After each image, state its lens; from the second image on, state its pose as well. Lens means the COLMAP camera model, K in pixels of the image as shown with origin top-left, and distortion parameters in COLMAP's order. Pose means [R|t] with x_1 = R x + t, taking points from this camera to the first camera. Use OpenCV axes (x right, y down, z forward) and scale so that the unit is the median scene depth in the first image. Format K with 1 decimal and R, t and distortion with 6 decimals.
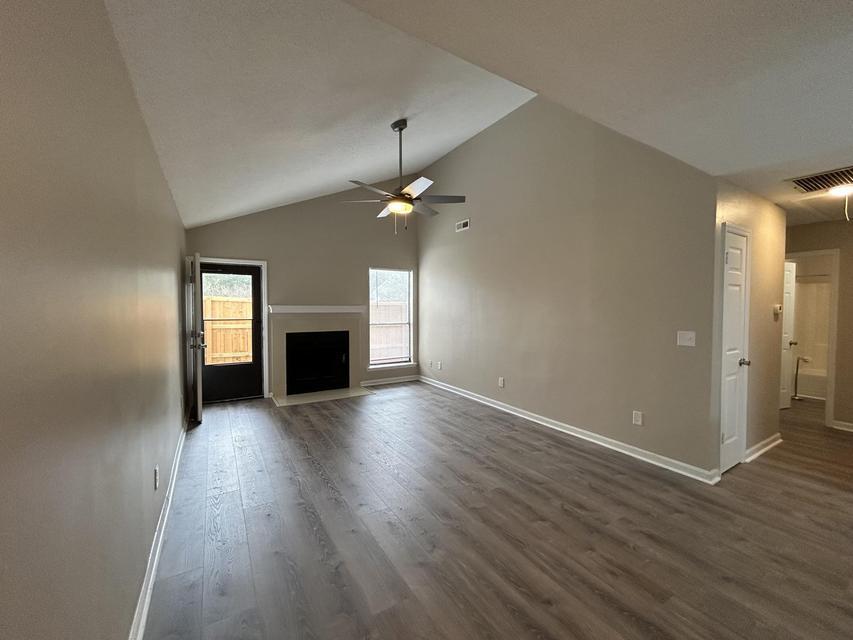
lens RADIAL K [[346.5, 0, 426.5], [0, 346.5, 320.0], [0, 0, 1]] dist [0.000435, 0.000184]
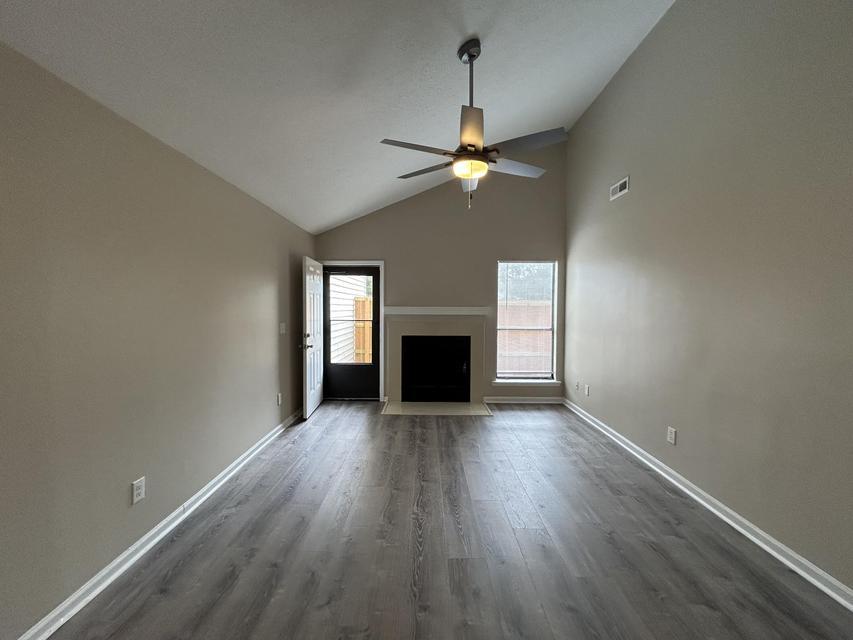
lens RADIAL K [[346.5, 0, 426.5], [0, 346.5, 320.0], [0, 0, 1]] dist [0.000435, 0.000184]
pose [[0.850479, 0.024358, -0.525445, 0.148101], [-0.023088, 0.999693, 0.008973, -0.015468], [0.525503, 0.004501, 0.850780, 0.236198]]
